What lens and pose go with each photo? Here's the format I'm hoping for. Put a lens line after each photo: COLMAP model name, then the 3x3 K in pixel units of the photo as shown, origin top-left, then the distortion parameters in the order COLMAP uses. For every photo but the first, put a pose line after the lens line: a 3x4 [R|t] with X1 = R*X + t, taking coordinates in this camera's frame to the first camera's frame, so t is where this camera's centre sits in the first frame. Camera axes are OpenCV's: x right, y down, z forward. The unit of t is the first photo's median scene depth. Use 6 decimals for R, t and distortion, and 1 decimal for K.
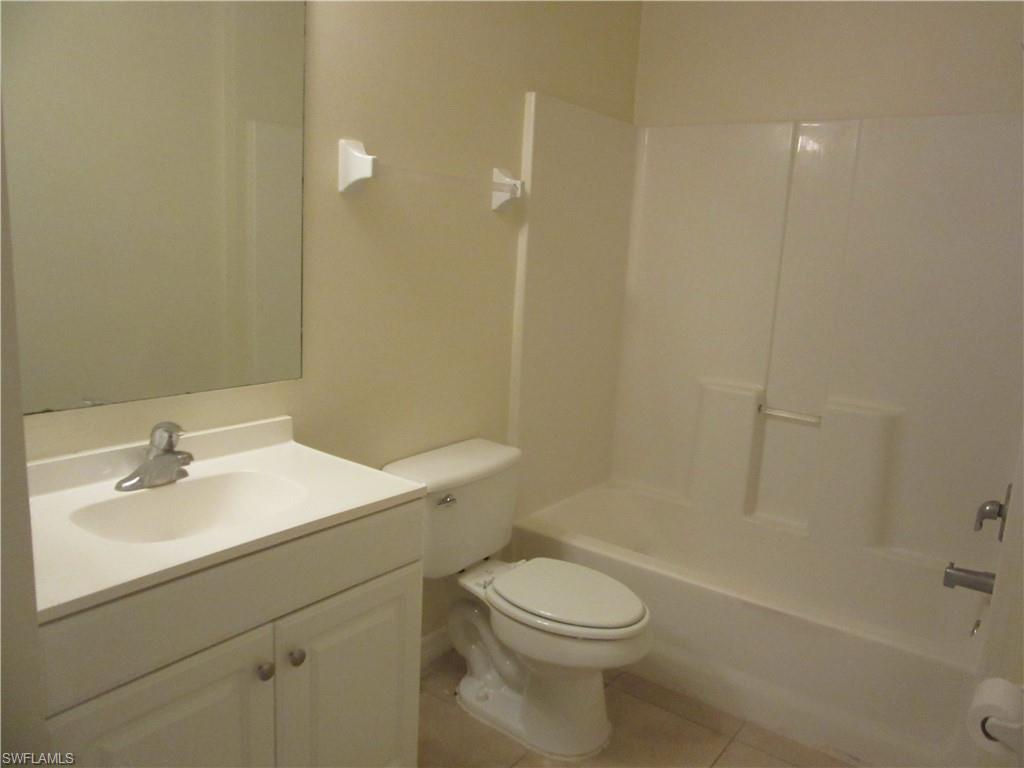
lens RADIAL K [[774.3, 0, 512.9], [0, 774.3, 379.9], [0, 0, 1]] dist [-0.008078, -0.009890]
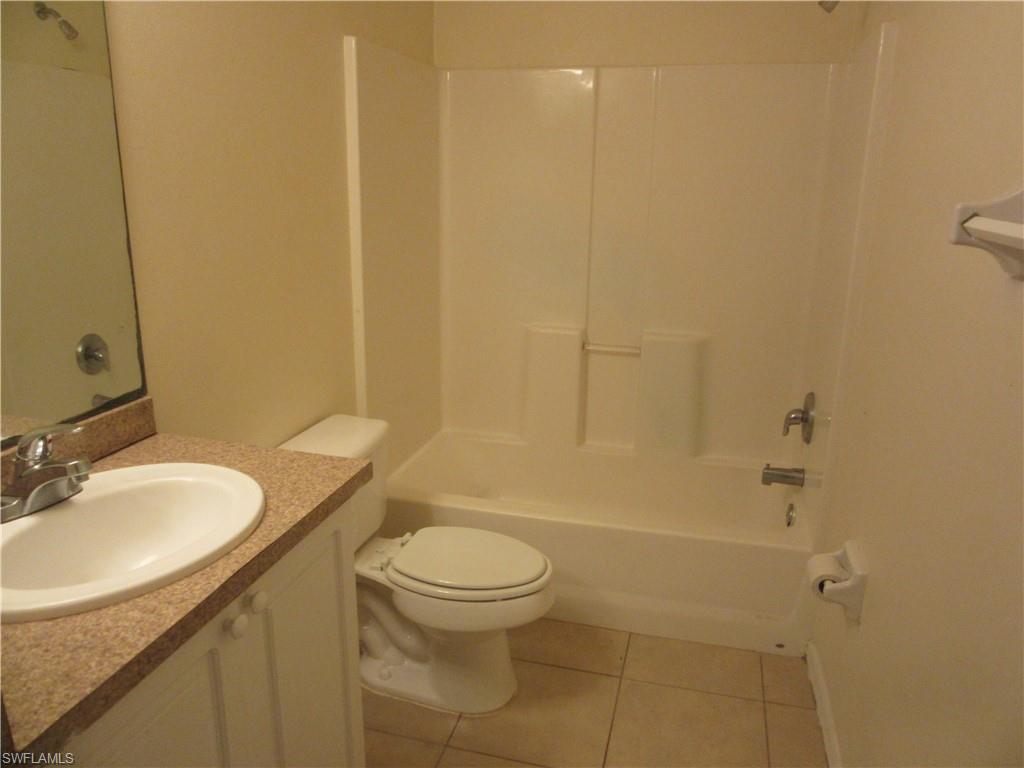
lens RADIAL K [[774.3, 0, 512.9], [0, 774.3, 379.9], [0, 0, 1]] dist [-0.008078, -0.009890]
pose [[0.934690, -0.128366, 0.331477, -0.165163], [0.094709, 0.988742, 0.115840, -0.062099], [-0.342615, -0.076881, 0.936325, 0.046597]]
